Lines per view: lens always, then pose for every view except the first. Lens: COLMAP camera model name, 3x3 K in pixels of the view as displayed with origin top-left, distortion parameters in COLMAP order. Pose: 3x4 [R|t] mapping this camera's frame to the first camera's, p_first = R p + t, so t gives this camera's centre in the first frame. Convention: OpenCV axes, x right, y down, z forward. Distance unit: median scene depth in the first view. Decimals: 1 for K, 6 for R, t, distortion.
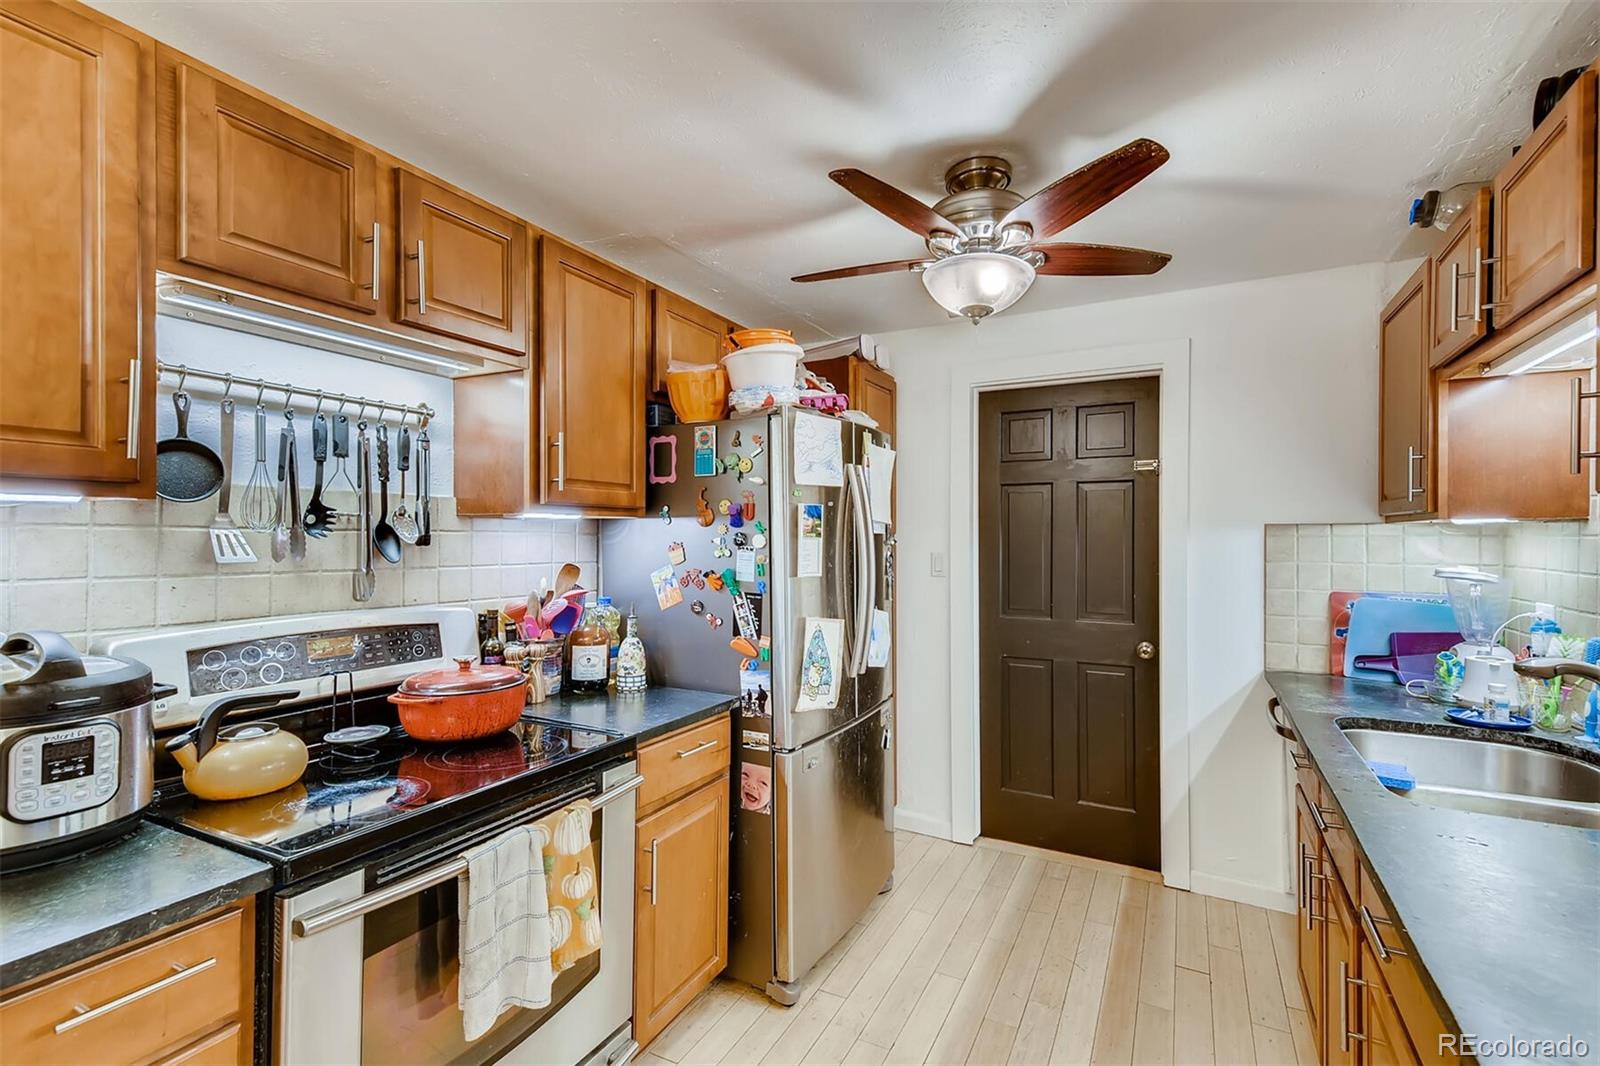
lens RADIAL K [[722.6, 0, 803.3], [0, 722.6, 536.9], [0, 0, 1]] dist [0.030587, -0.002632]
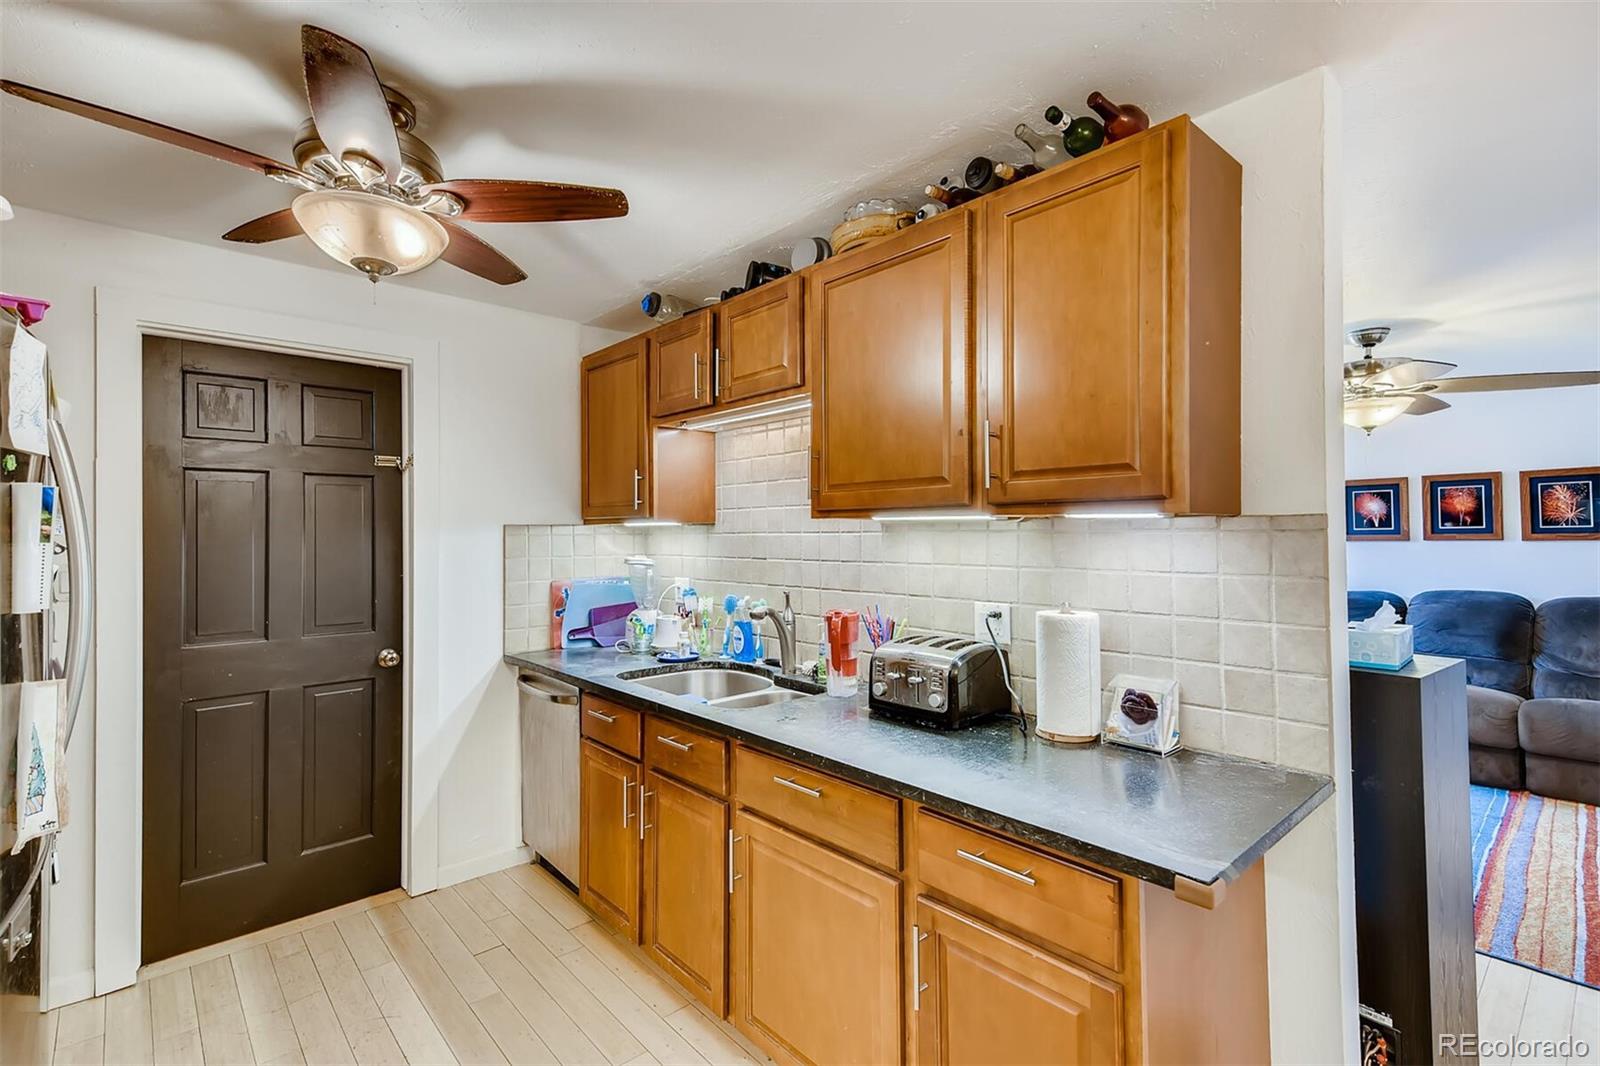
lens RADIAL K [[722.6, 0, 828.9], [0, 722.6, 524.7], [0, 0, 1]] dist [0.030587, -0.002632]
pose [[0.335633, 0.008281, 0.941956, -0.329294], [0.008043, 0.999900, -0.011657, -0.000875], [-0.941958, 0.011489, 0.335533, 0.203764]]
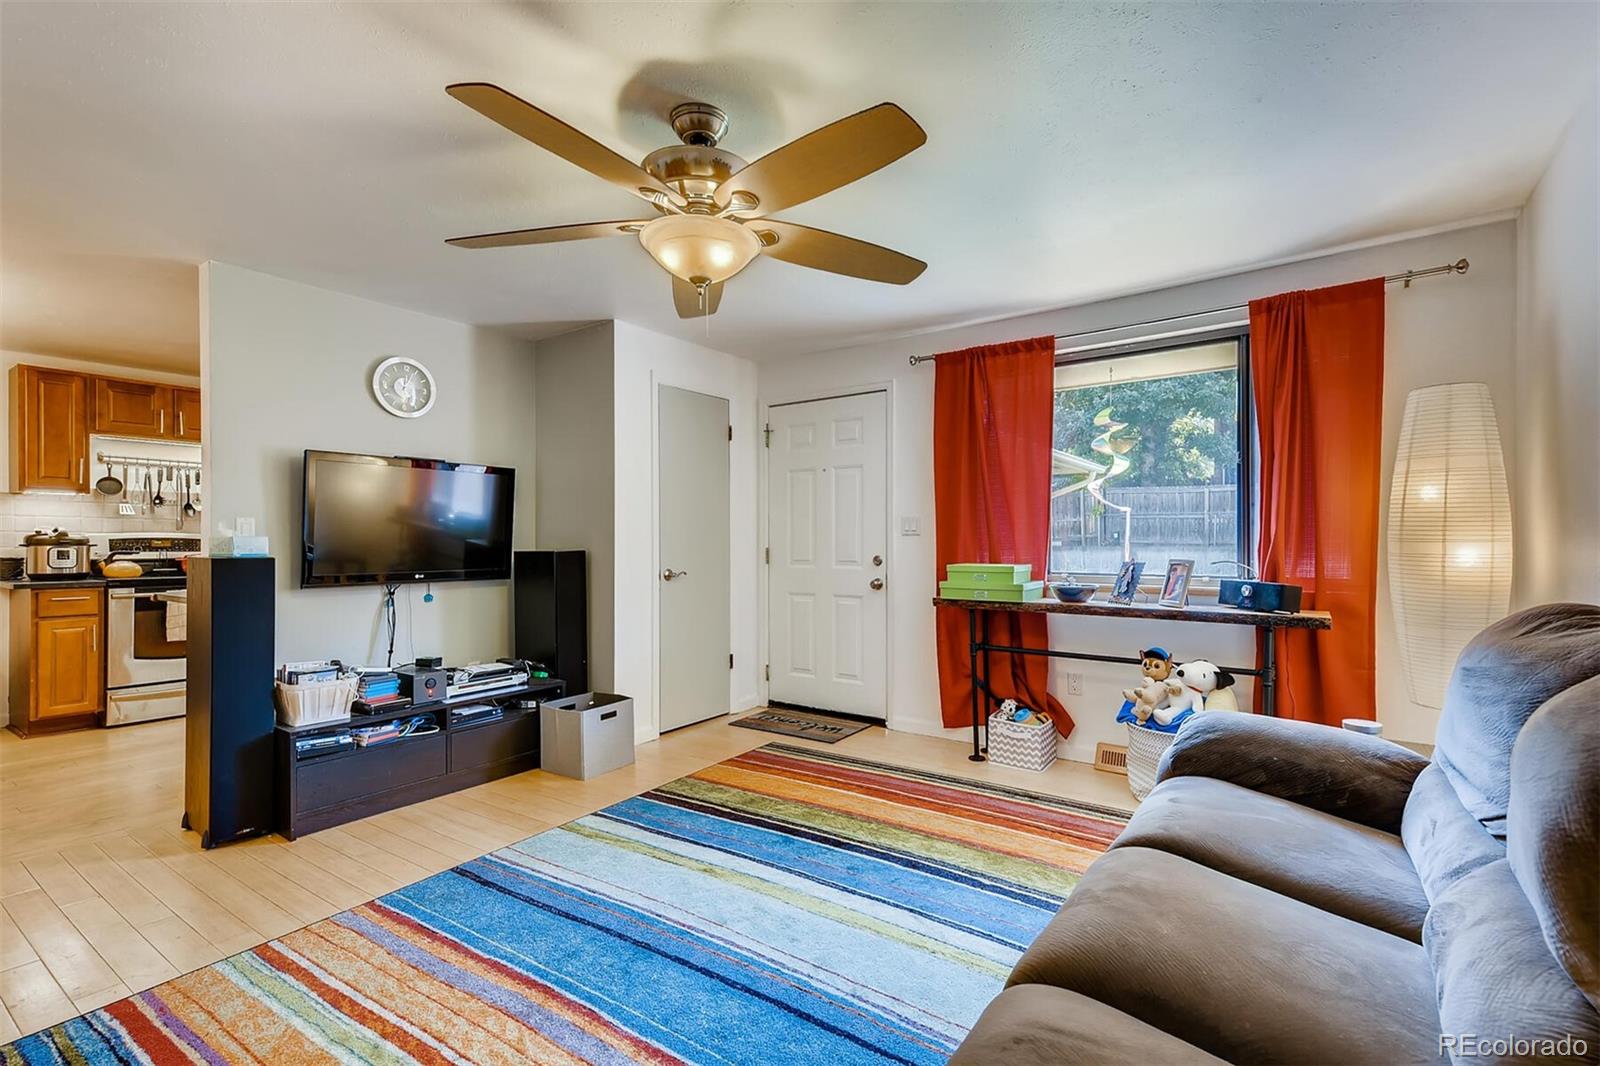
lens RADIAL K [[722.6, 0, 806.9], [0, 722.6, 542.2], [0, 0, 1]] dist [0.030587, -0.002632]
pose [[0.991394, -0.004609, -0.130834, 2.000810], [0.005018, 0.999984, 0.002793, 0.125667], [0.130819, -0.003425, 0.991400, -1.403792]]
